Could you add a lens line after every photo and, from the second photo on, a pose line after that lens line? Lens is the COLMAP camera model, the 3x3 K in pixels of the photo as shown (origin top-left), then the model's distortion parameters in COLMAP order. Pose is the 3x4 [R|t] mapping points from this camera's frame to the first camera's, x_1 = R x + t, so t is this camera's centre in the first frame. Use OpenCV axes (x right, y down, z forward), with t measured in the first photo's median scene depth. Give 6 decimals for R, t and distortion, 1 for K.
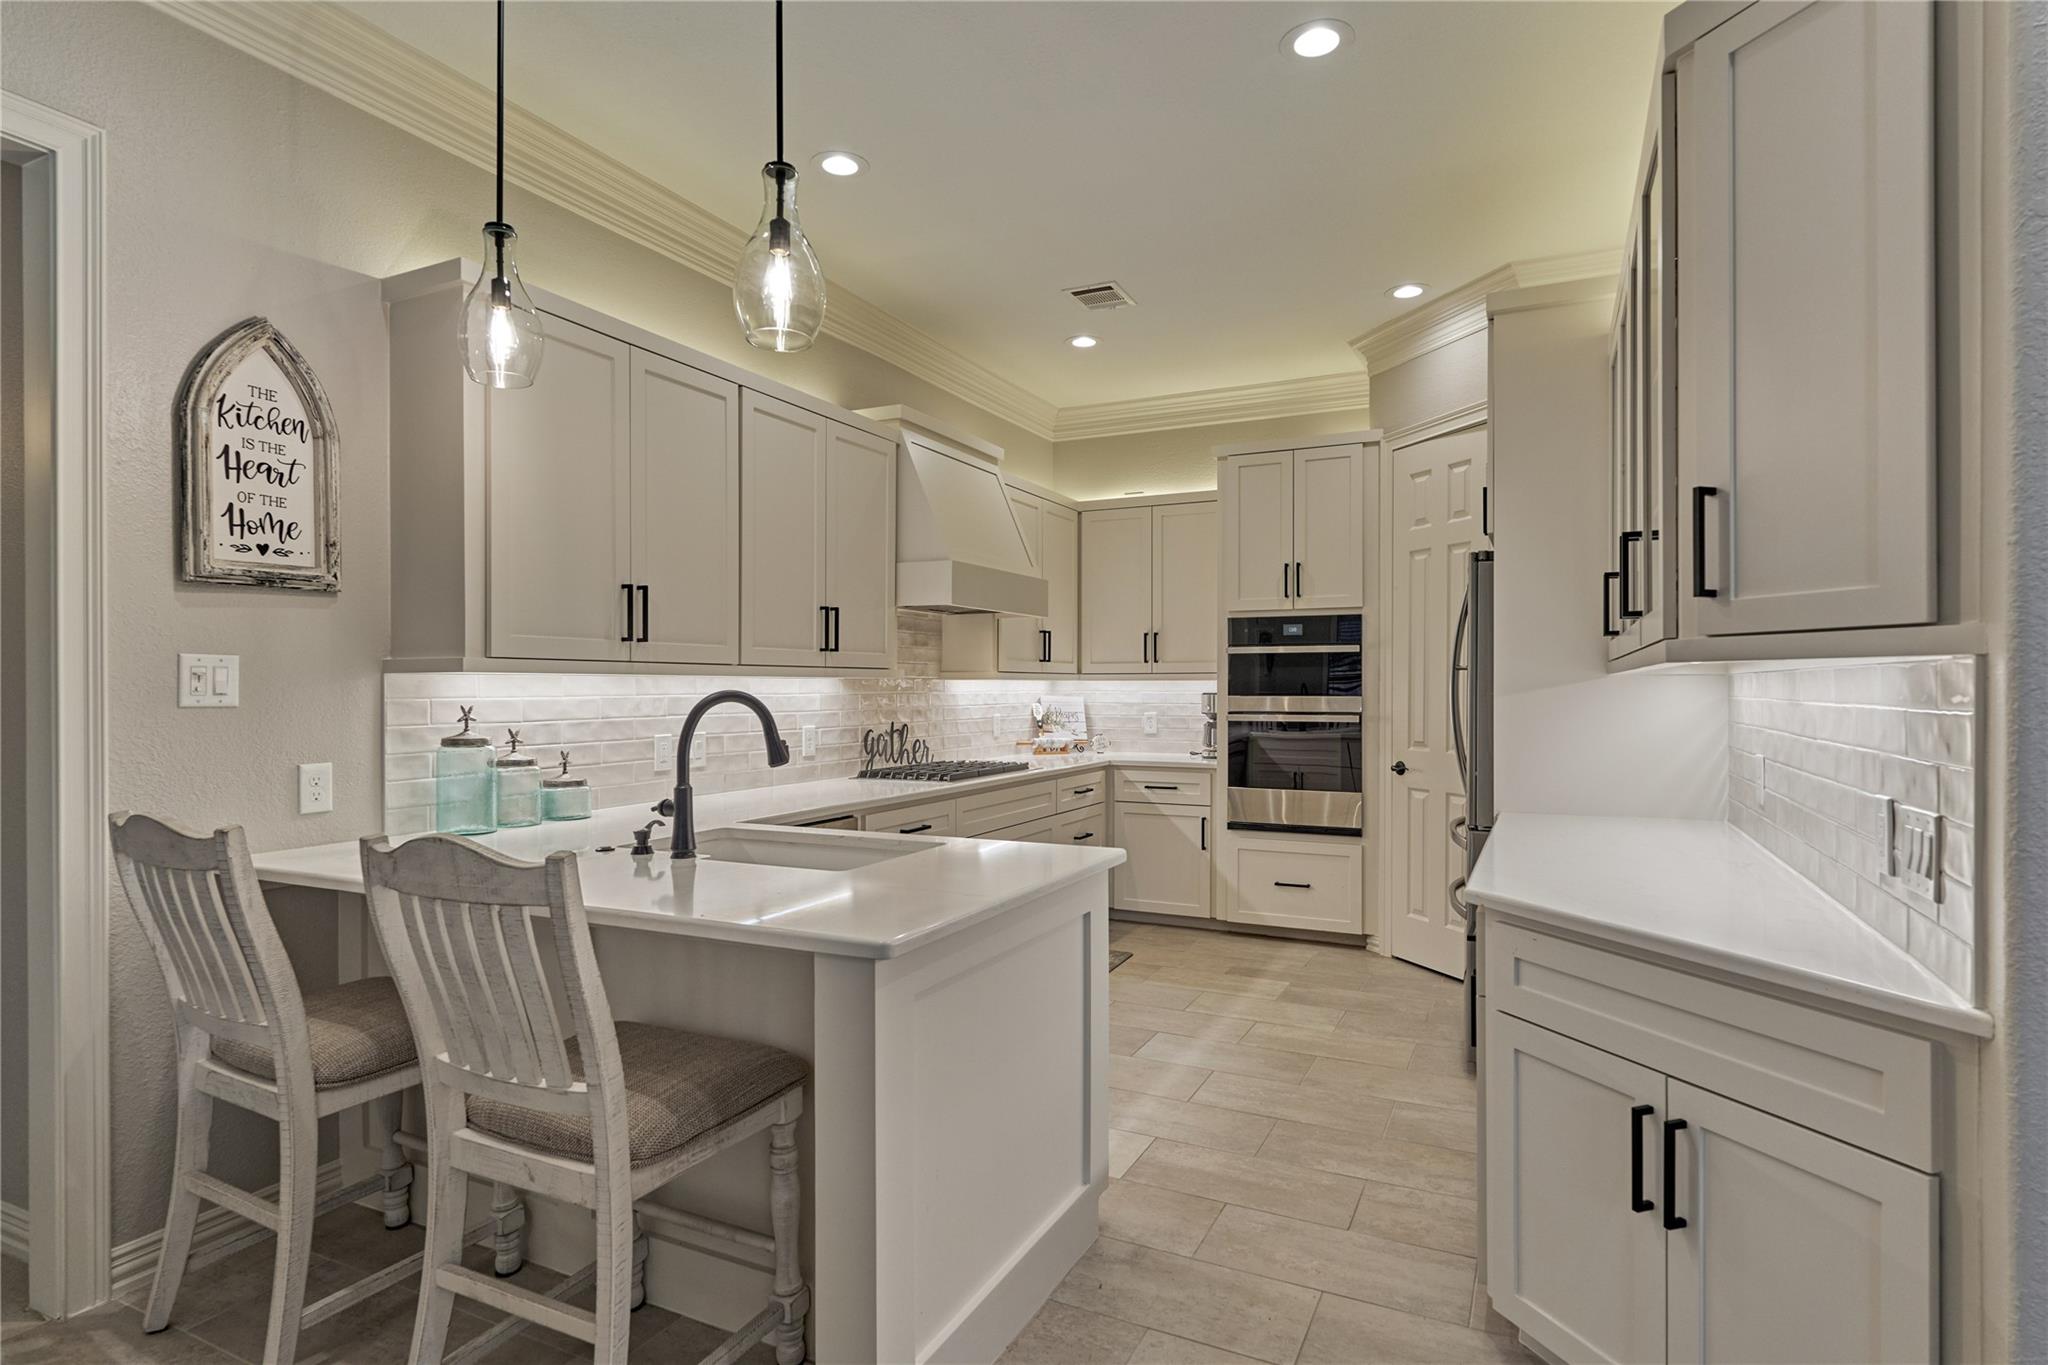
lens RADIAL K [[1073.5, 0, 1024.0], [0, 1073.5, 682.5], [0, 0, 1]] dist [-0.000297, -0.001060]
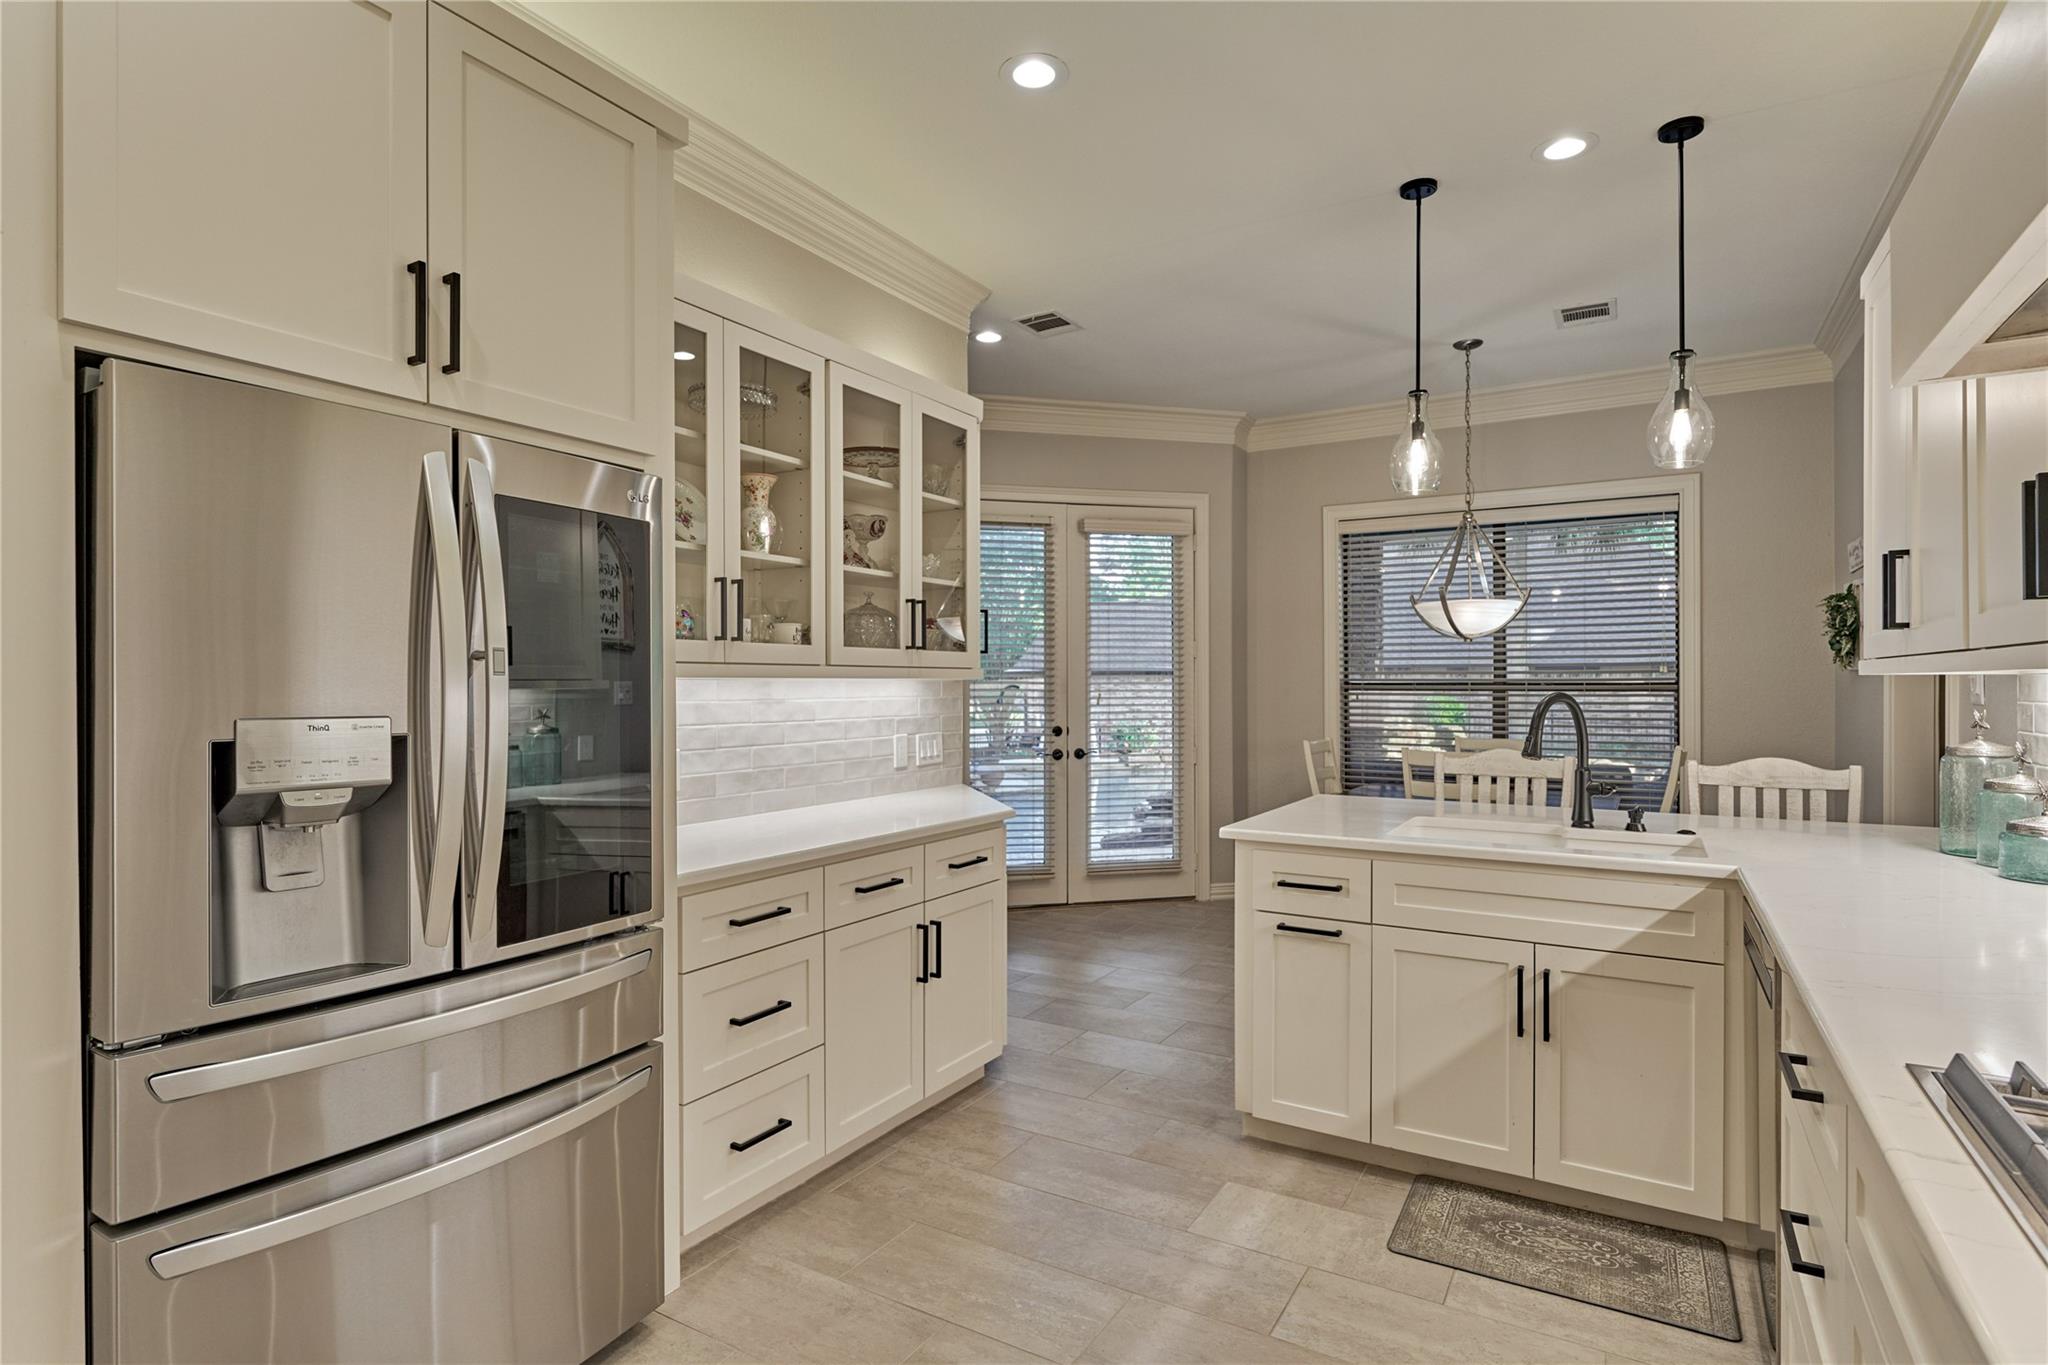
lens RADIAL K [[1020.6, 0, 1029.3], [0, 1020.6, 684.6], [0, 0, 1]] dist [0.000601, 0.000025]
pose [[-0.996733, 0.001663, 0.080755, 0.106391], [0.001462, 0.999996, -0.002550, -0.000136], [-0.080759, -0.002424, -0.996731, 1.067445]]
